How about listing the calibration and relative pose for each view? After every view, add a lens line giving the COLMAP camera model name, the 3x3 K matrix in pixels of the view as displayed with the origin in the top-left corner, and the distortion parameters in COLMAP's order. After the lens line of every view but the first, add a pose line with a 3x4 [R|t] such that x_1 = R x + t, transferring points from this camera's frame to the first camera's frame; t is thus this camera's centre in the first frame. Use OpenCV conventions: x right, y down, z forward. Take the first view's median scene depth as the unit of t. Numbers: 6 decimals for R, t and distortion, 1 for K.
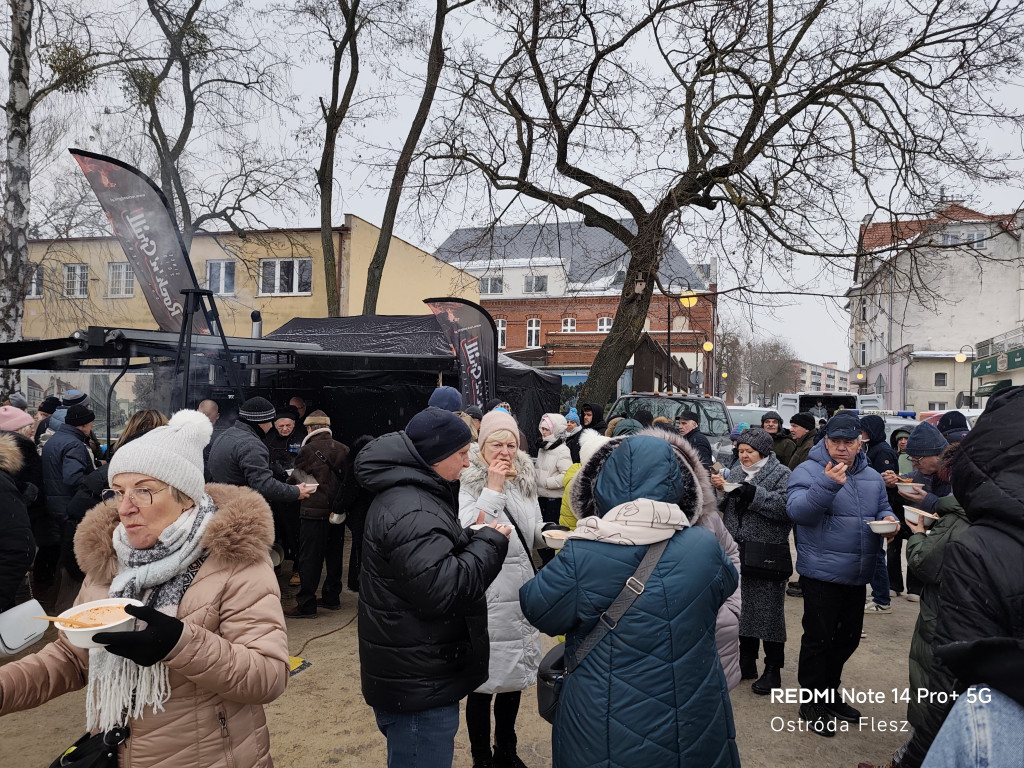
lens RADIAL K [[715.4, 0, 520.5], [0, 715.4, 384.0], [0, 0, 1]] dist [0.083595, -0.108548]
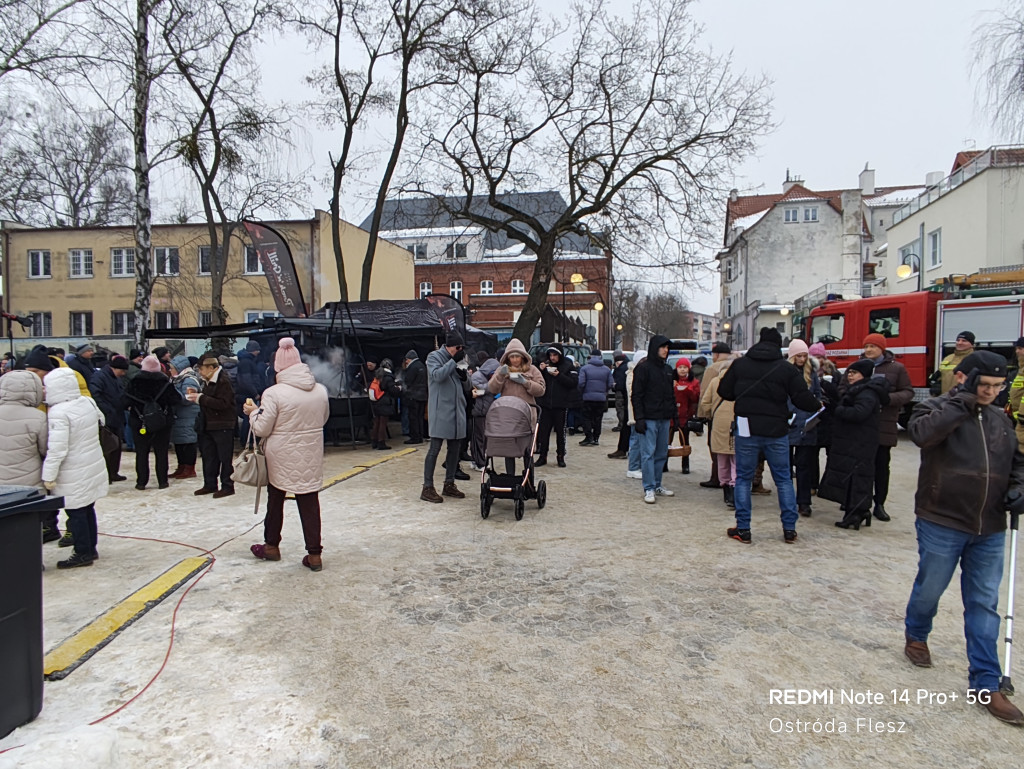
lens RADIAL K [[693.0, 0, 517.3], [0, 693.0, 398.2], [0, 0, 1]] dist [-0.026152, 0.019534]
pose [[0.992844, -0.034937, 0.114194, -0.022370], [0.024897, 0.995792, 0.088191, -0.001129], [-0.116795, -0.084717, 0.989536, -0.160936]]
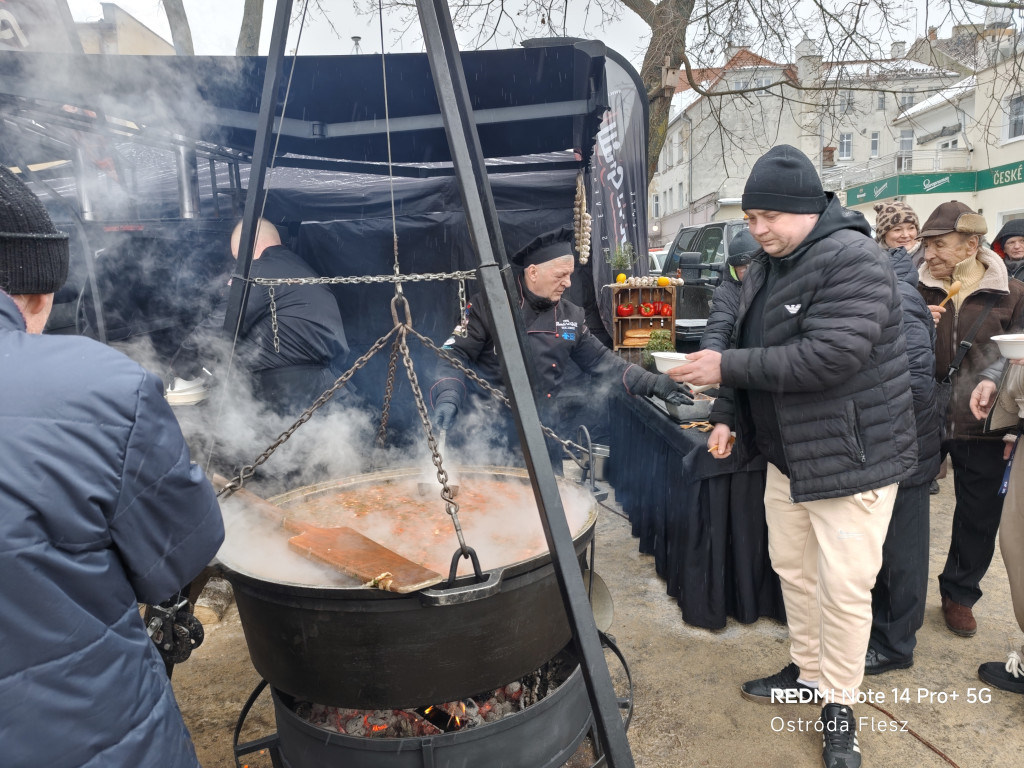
lens RADIAL K [[715.4, 0, 520.5], [0, 715.4, 384.0], [0, 0, 1]] dist [0.083595, -0.108548]
pose [[0.947767, -0.103219, 0.301799, -0.063629], [0.046790, 0.980947, 0.188558, 0.005977], [-0.315511, -0.164588, 0.934539, 0.094760]]
